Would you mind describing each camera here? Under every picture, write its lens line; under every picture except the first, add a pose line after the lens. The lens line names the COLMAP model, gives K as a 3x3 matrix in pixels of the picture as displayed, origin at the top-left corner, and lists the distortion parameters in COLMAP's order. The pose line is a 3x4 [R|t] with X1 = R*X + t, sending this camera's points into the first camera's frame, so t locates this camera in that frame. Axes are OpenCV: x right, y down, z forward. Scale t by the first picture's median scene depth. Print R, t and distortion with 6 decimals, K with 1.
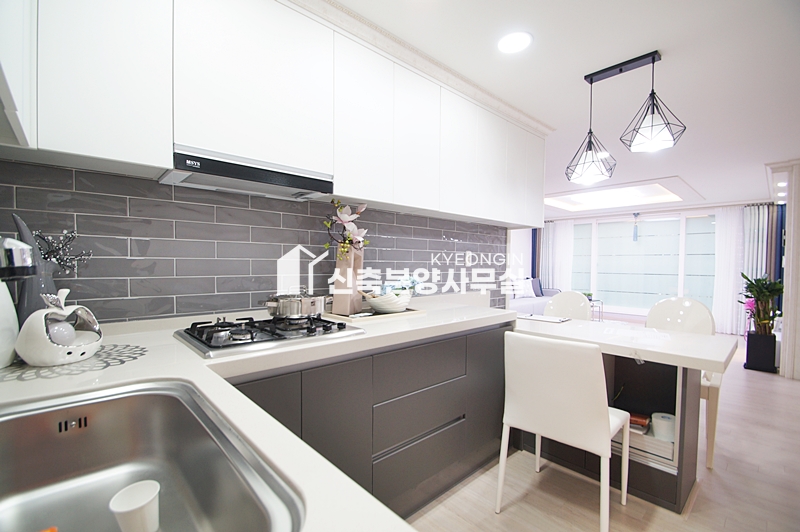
lens RADIAL K [[357.4, 0, 405.9], [0, 357.4, 271.2], [0, 0, 1]] dist [-0.005205, -0.001181]
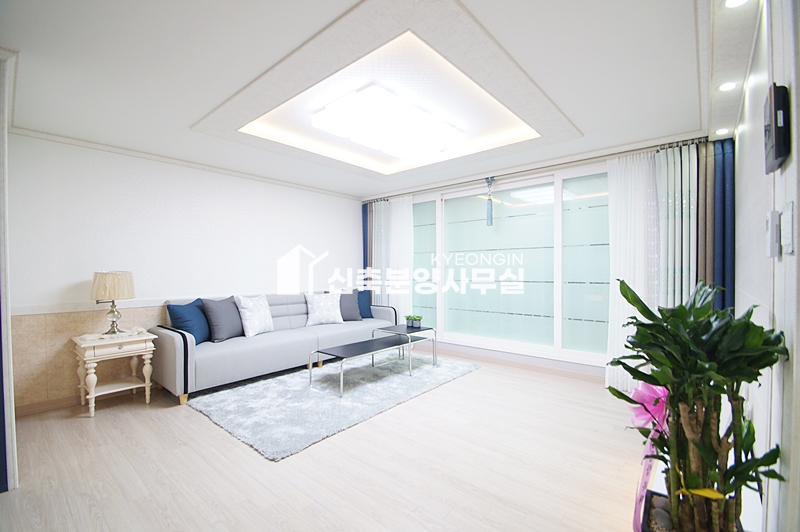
lens RADIAL K [[357.4, 0, 394.5], [0, 357.4, 271.8], [0, 0, 1]] dist [-0.005205, -0.001181]
pose [[0.995573, -0.015165, 0.092764, 0.523614], [0.016731, 0.999730, -0.016129, -0.001284], [-0.092495, 0.017609, 0.995557, 0.521745]]
